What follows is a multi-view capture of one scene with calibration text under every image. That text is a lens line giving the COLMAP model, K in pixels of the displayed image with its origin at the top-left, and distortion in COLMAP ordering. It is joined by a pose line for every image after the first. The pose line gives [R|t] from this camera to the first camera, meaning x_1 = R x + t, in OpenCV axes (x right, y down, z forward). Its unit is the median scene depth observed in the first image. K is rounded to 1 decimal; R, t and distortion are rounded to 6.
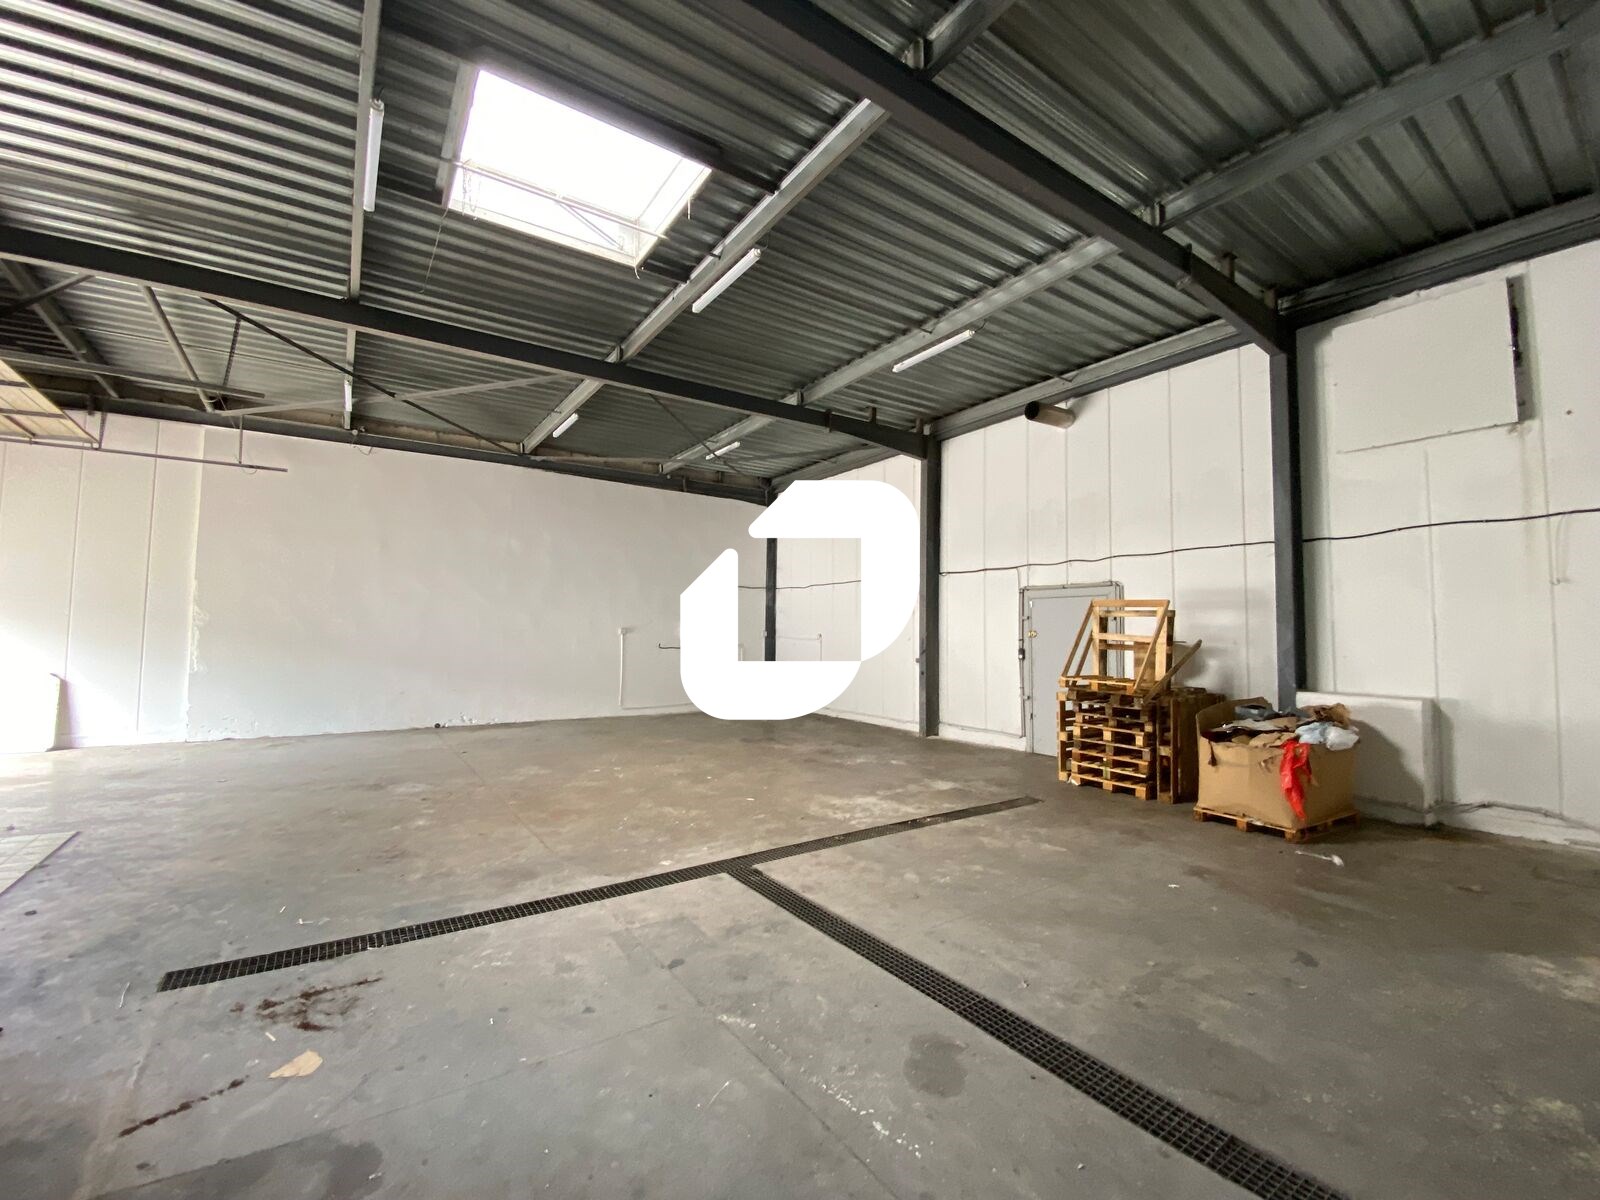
lens RADIAL K [[656.2, 0, 792.2], [0, 656.2, 590.9], [0, 0, 1]] dist [-0.002702, -0.001588]
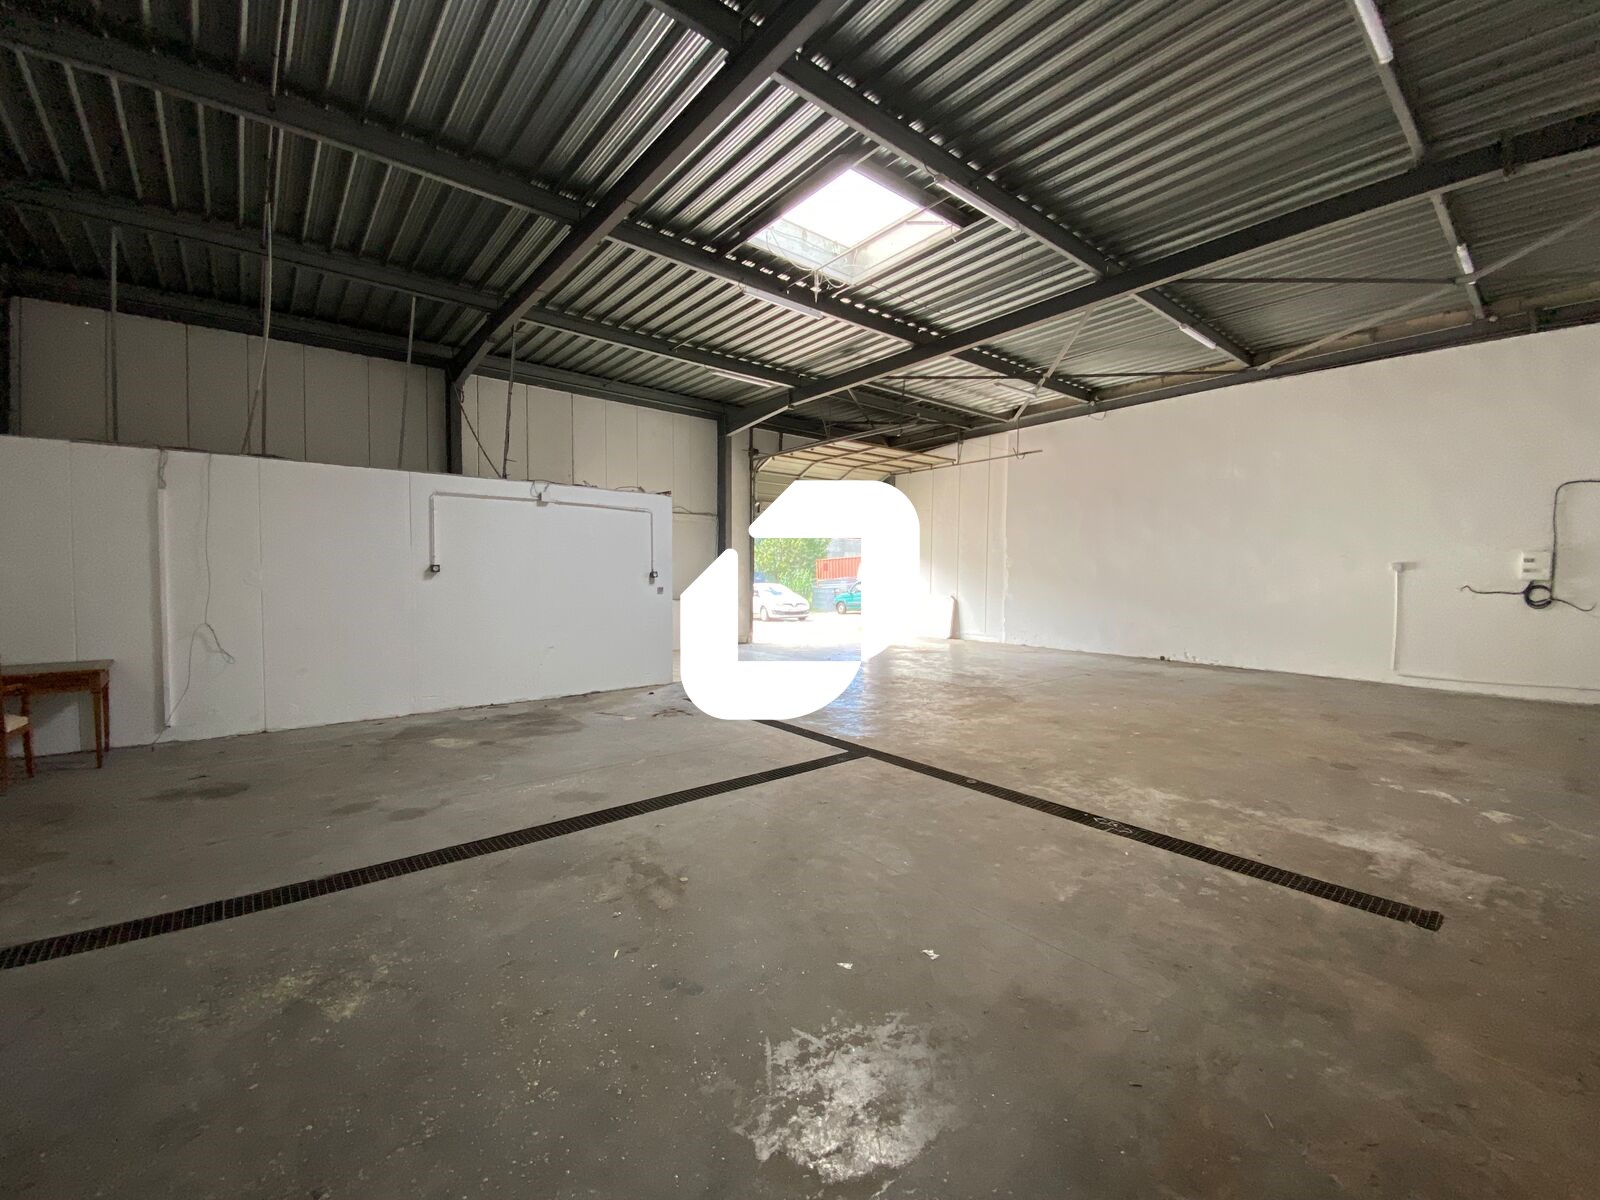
lens RADIAL K [[656.2, 0, 795.4], [0, 656.2, 599.3], [0, 0, 1]] dist [-0.002702, -0.001588]
pose [[0.090318, 0.033138, -0.995362, 0.871058], [0.058450, 0.997547, 0.038514, 0.065489], [0.994196, -0.061658, 0.088159, 0.625804]]
